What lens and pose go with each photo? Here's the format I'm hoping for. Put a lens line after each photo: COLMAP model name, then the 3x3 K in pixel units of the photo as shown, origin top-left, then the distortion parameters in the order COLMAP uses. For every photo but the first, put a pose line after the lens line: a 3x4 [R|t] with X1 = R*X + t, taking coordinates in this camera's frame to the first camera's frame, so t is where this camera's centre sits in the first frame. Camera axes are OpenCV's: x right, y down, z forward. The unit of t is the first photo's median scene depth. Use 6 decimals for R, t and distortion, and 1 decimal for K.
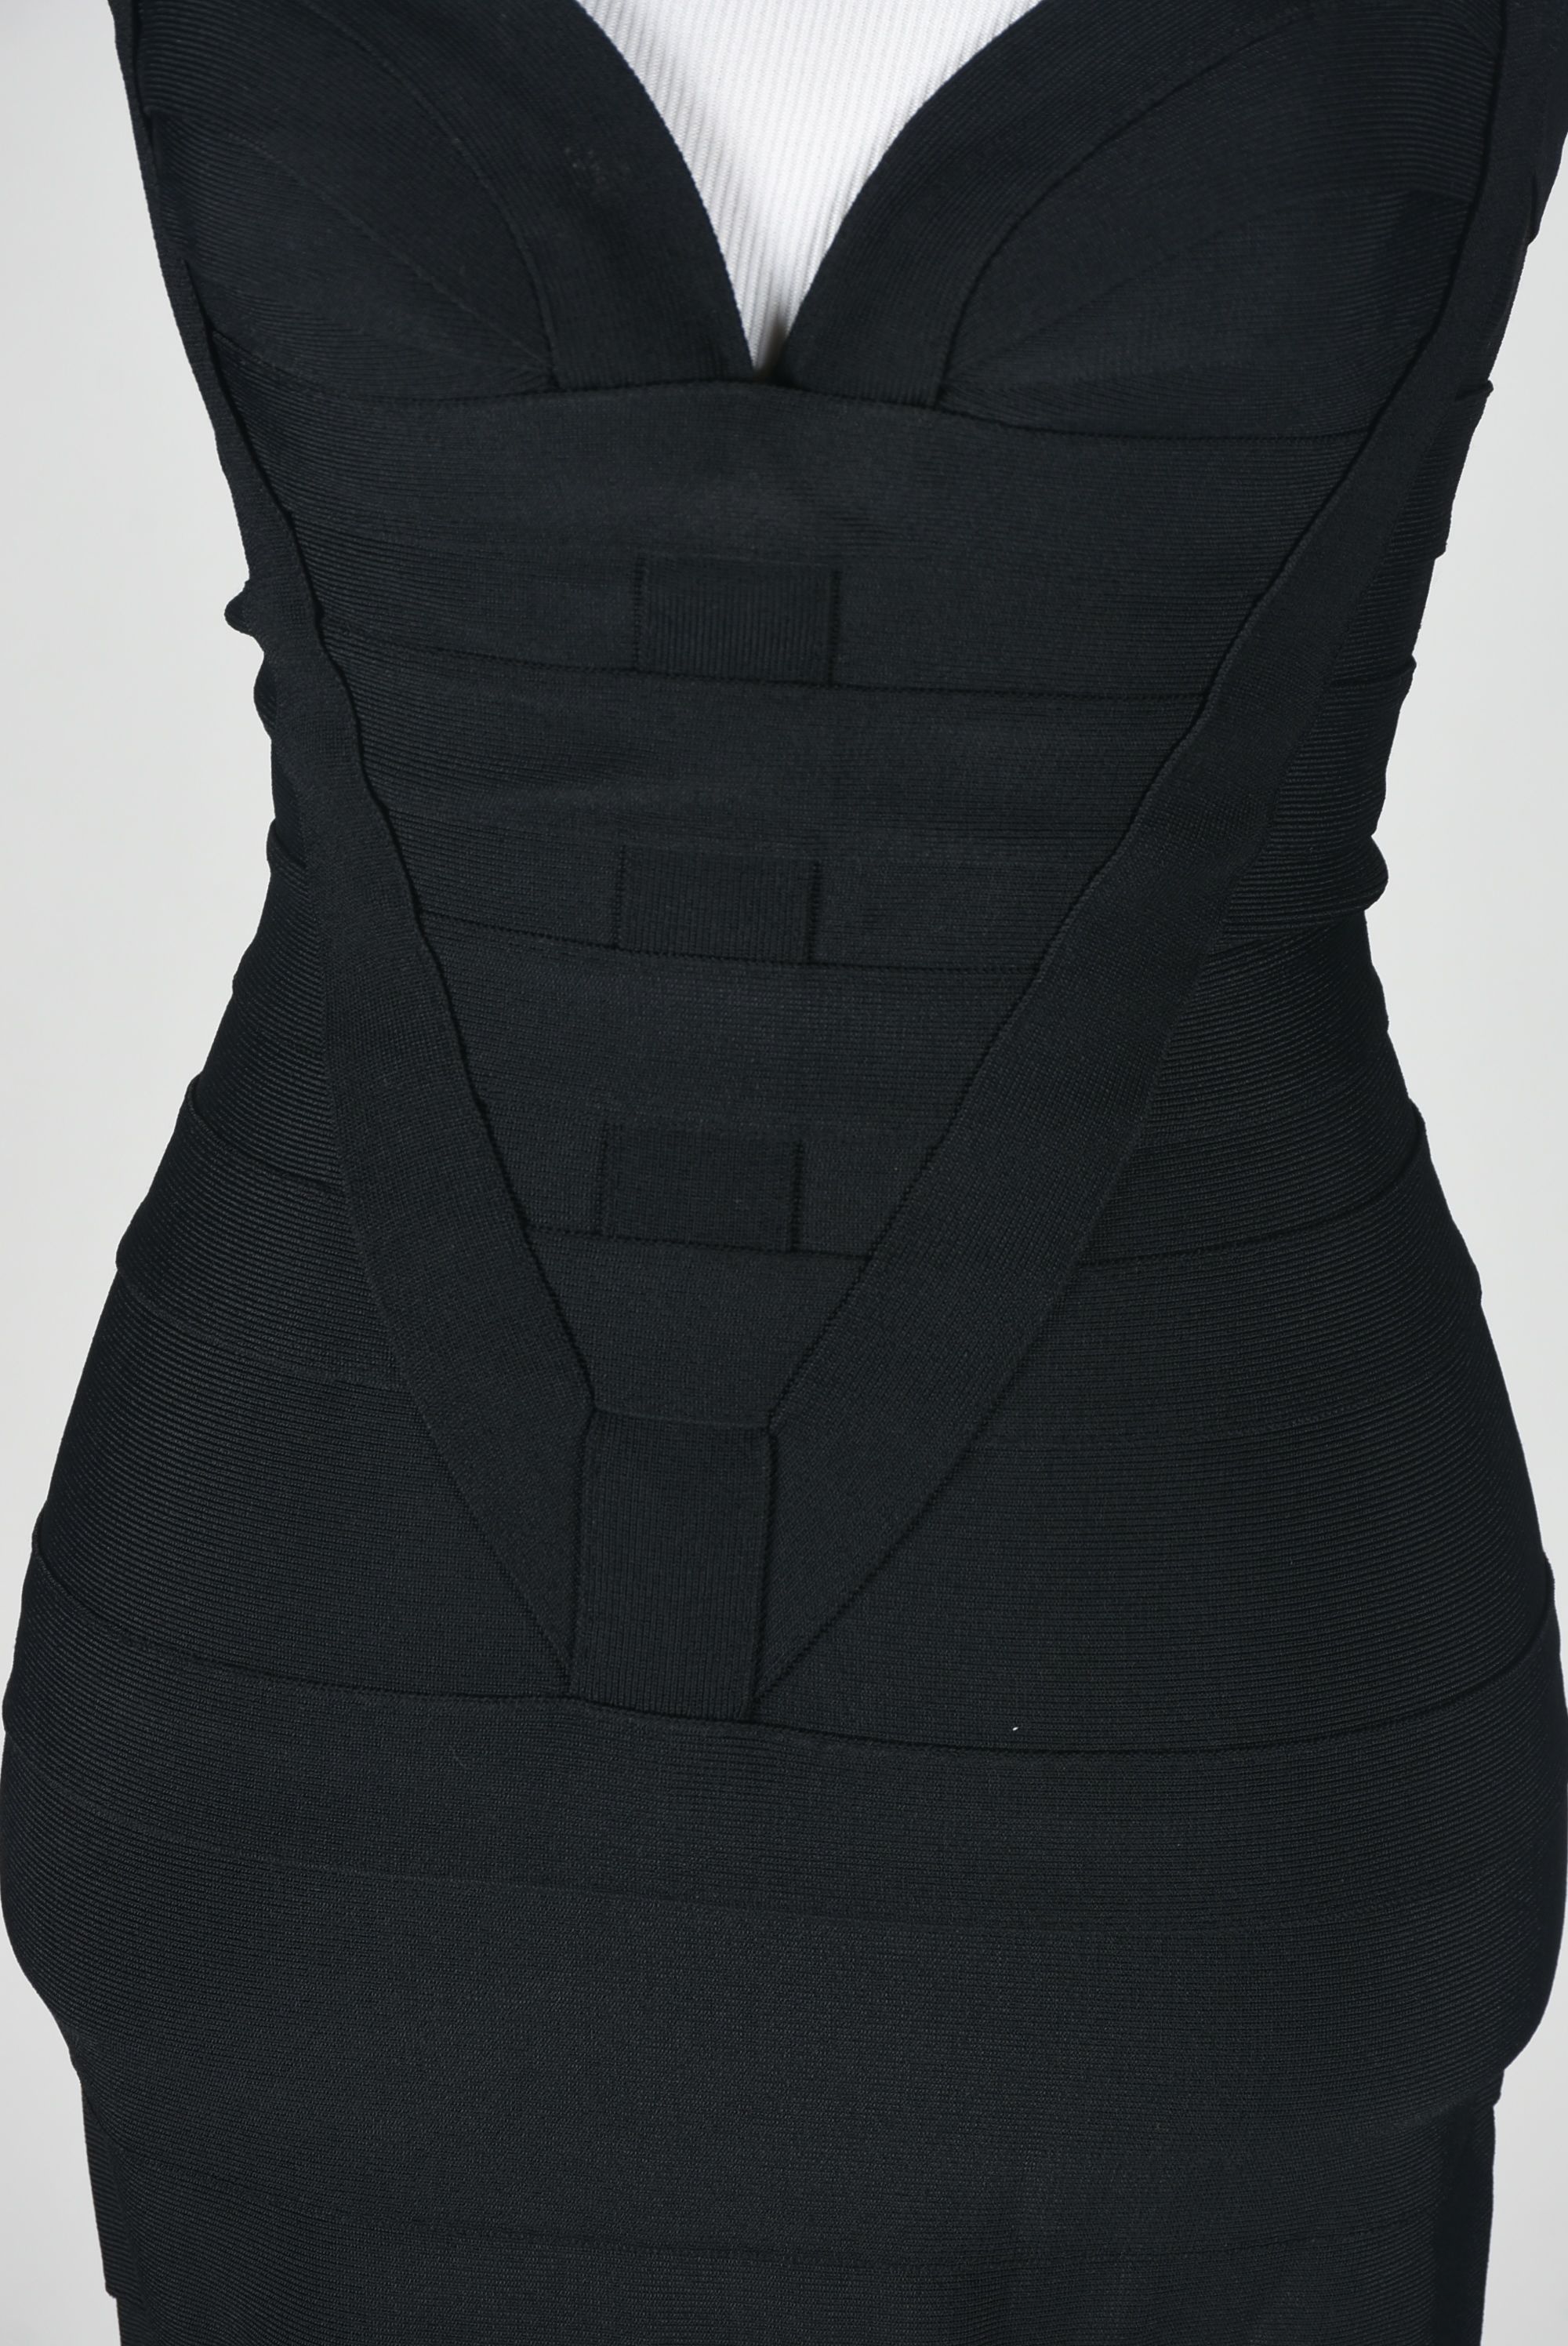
lens RADIAL K [[7585.1, 0, 784.5], [0, 7585.1, 1172.7], [0, 0, 1]] dist [-0.002904, 0.000000]
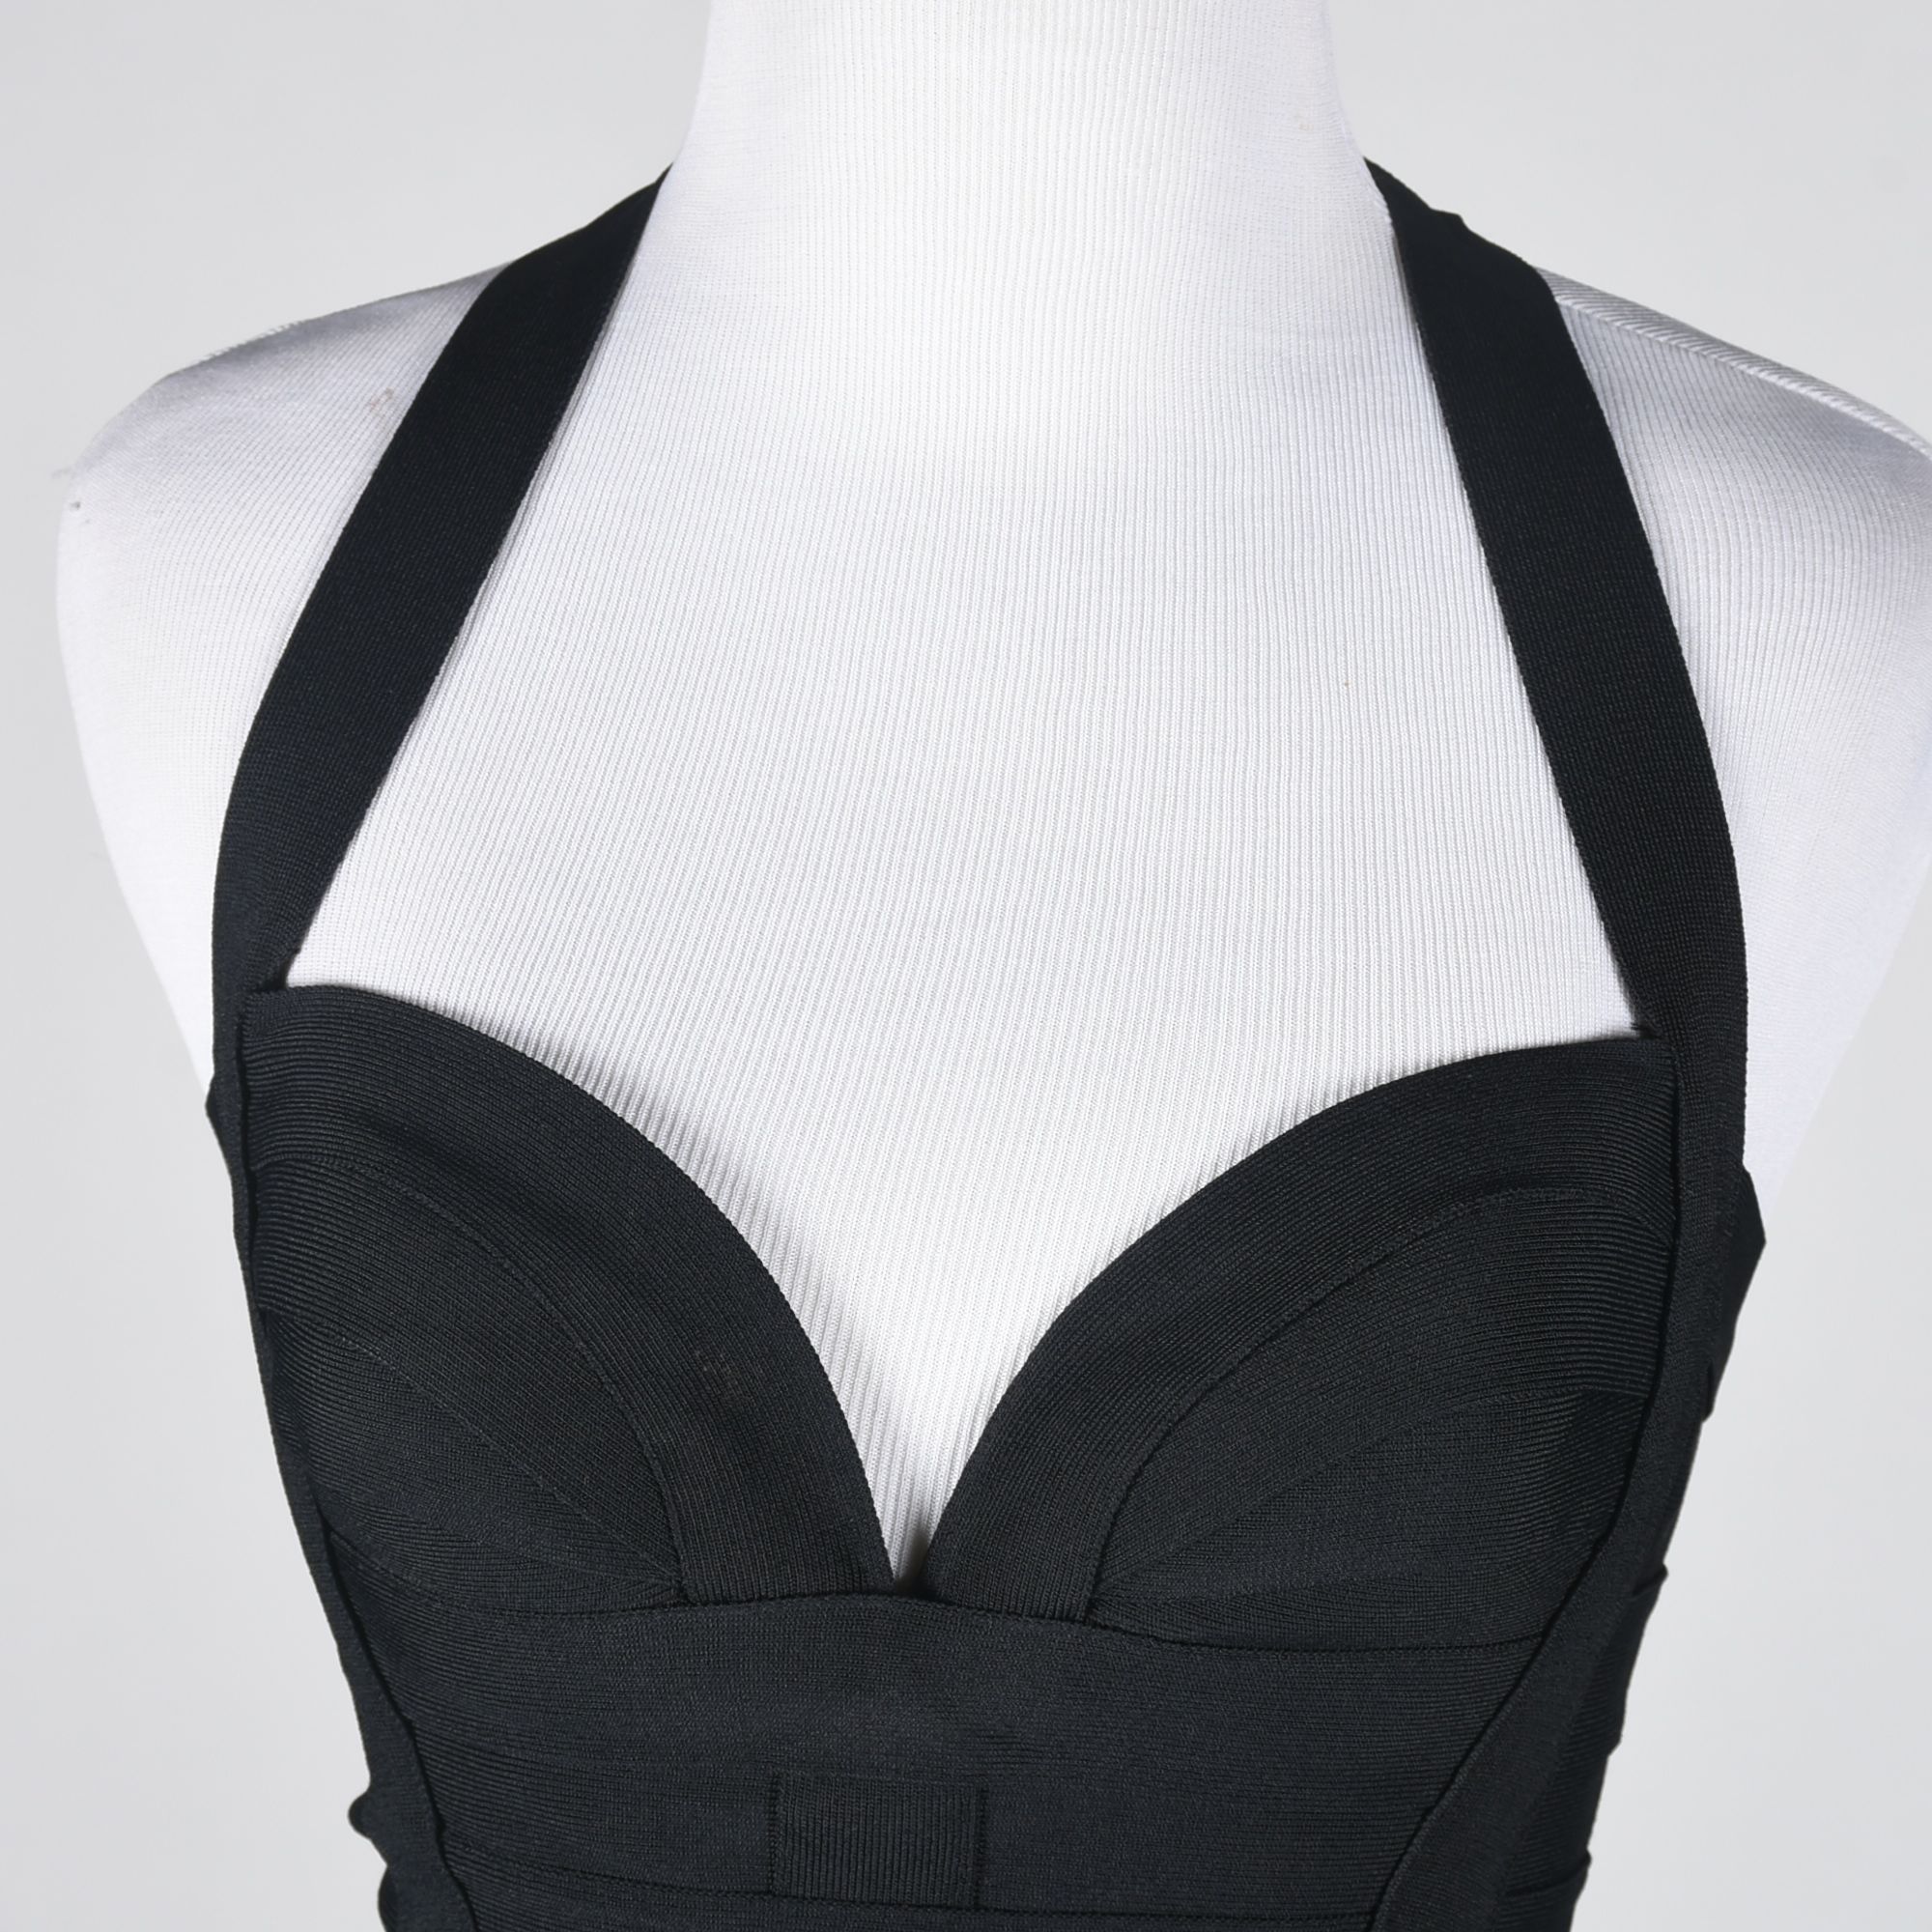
lens RADIAL K [[6305.8, 0, 966.1], [0, 6305.8, 966.0], [0, 0, 1]] dist [-0.118748, 0.000000]
pose [[0.999961, -0.003132, -0.008200, 0.011599], [0.001955, 0.990173, -0.139833, -0.071372], [0.008558, 0.139812, 0.990141, 0.207762]]
